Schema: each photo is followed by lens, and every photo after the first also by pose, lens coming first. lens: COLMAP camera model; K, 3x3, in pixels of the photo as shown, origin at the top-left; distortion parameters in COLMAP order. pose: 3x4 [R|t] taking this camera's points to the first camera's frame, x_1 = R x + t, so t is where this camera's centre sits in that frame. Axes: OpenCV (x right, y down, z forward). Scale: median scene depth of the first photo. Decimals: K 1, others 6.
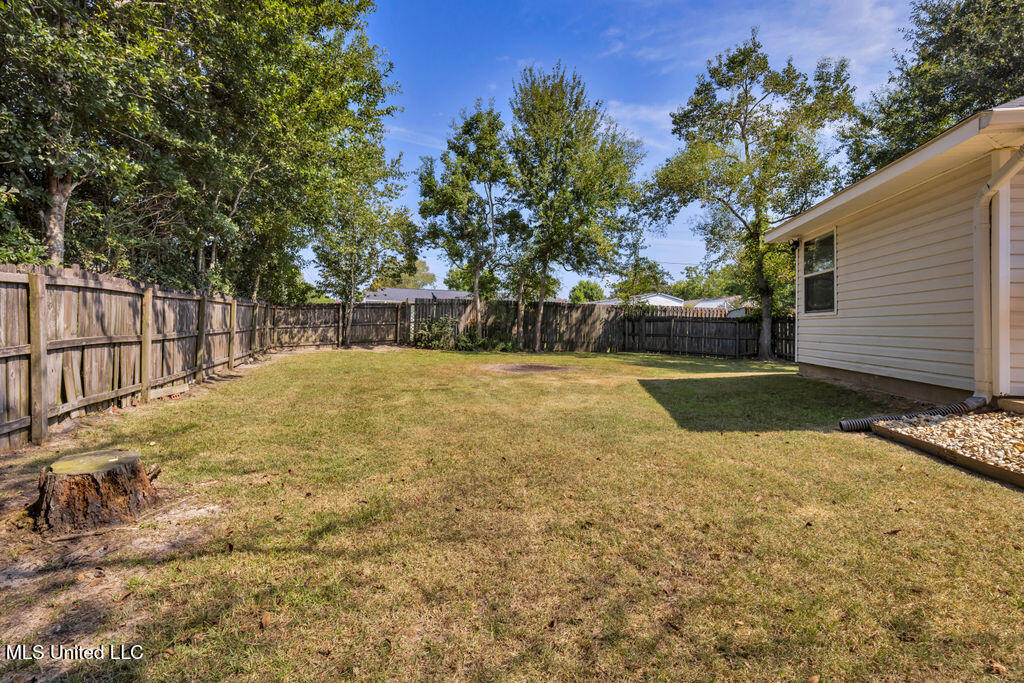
lens RADIAL K [[470.6, 0, 479.5], [0, 470.6, 323.3], [0, 0, 1]] dist [0.000269, -0.000088]
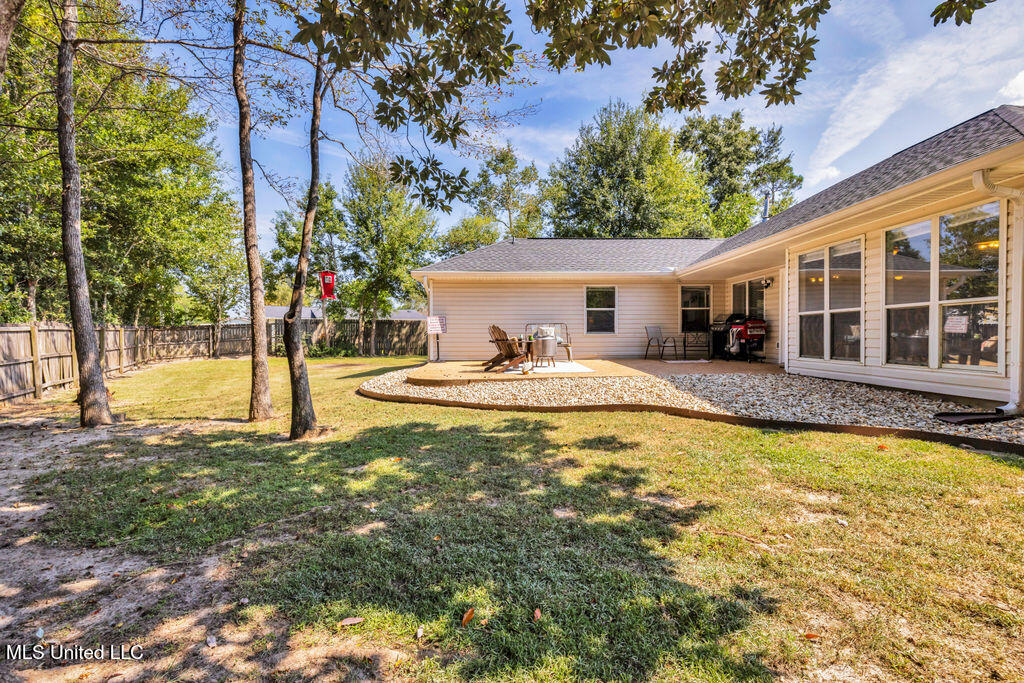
lens RADIAL K [[458.9, 0, 509.9], [0, 458.9, 344.3], [0, 0, 1]] dist [0.000821, -0.000005]
pose [[0.968448, -0.031083, 0.247270, 0.204827], [0.024232, 0.999235, 0.030704, -0.007397], [-0.248035, -0.023743, 0.968460, -0.472432]]
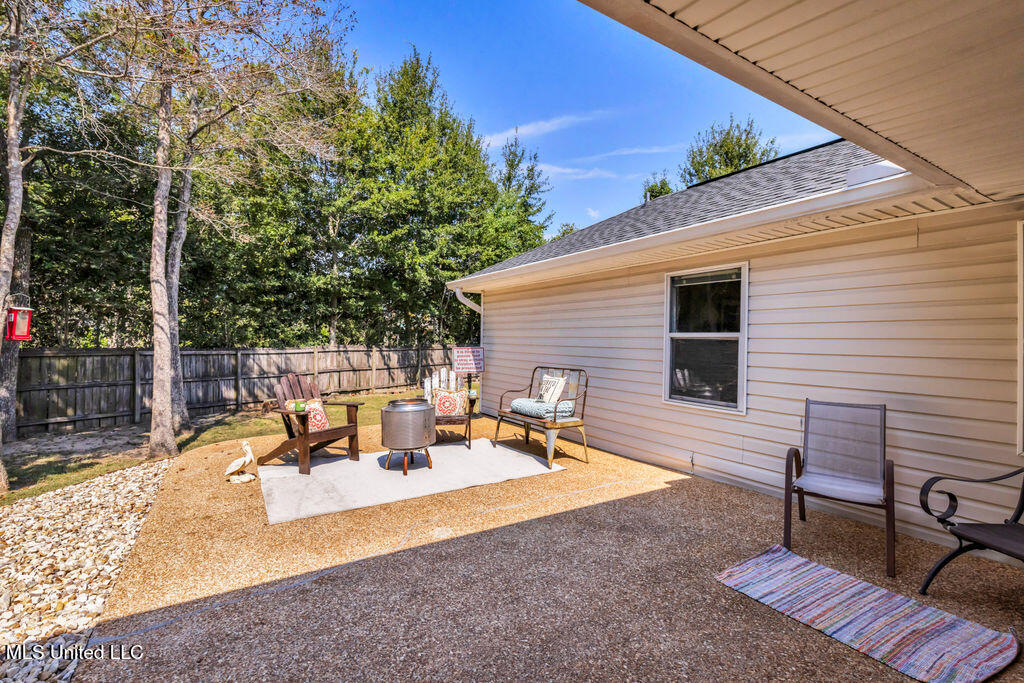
lens RADIAL K [[467.4, 0, 512.0], [0, 467.4, 341.5], [0, 0, 1]] dist [0.002077, -0.000042]
pose [[0.705906, -0.013132, -0.708183, 0.617463], [0.012597, 0.999903, -0.005985, -0.032251], [0.708193, -0.004696, 0.706003, -0.087478]]
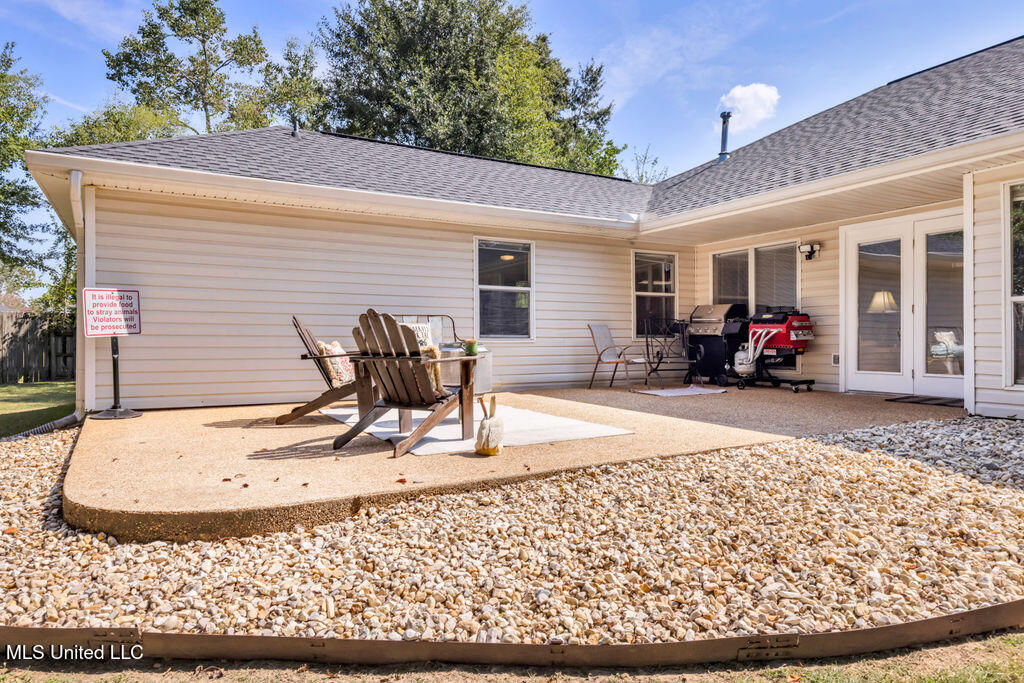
lens RADIAL K [[648.8, 0, 512.0], [0, 648.8, 341.5], [0, 0, 1]] dist [0.000174, -0.000083]
pose [[0.726233, -0.023604, 0.687044, 0.185420], [0.015122, 0.999717, 0.018362, -0.005363], [-0.687283, -0.002946, 0.726384, -0.185354]]
